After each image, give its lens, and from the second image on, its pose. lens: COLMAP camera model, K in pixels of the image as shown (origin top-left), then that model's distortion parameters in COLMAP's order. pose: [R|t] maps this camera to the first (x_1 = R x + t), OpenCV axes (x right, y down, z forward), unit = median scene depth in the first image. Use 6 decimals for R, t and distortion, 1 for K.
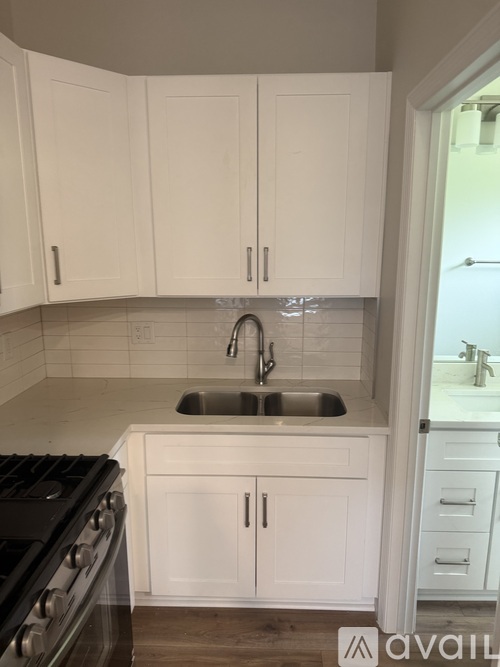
lens RADIAL K [[467.2, 0, 268.9], [0, 467.2, 332.4], [0, 0, 1]] dist [0.005603, -0.000268]
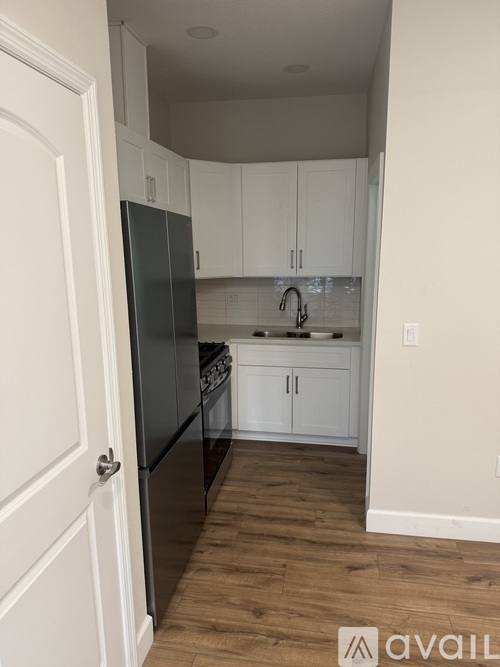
lens RADIAL K [[461.4, 0, 250.0], [0, 461.4, 333.5], [0, 0, 1]] dist [0.060872, 0.000073]
pose [[0.984756, 0.021305, -0.172630, 0.120212], [-0.020681, 0.999771, 0.005412, 0.149432], [0.172706, -0.001760, 0.984972, -0.882073]]
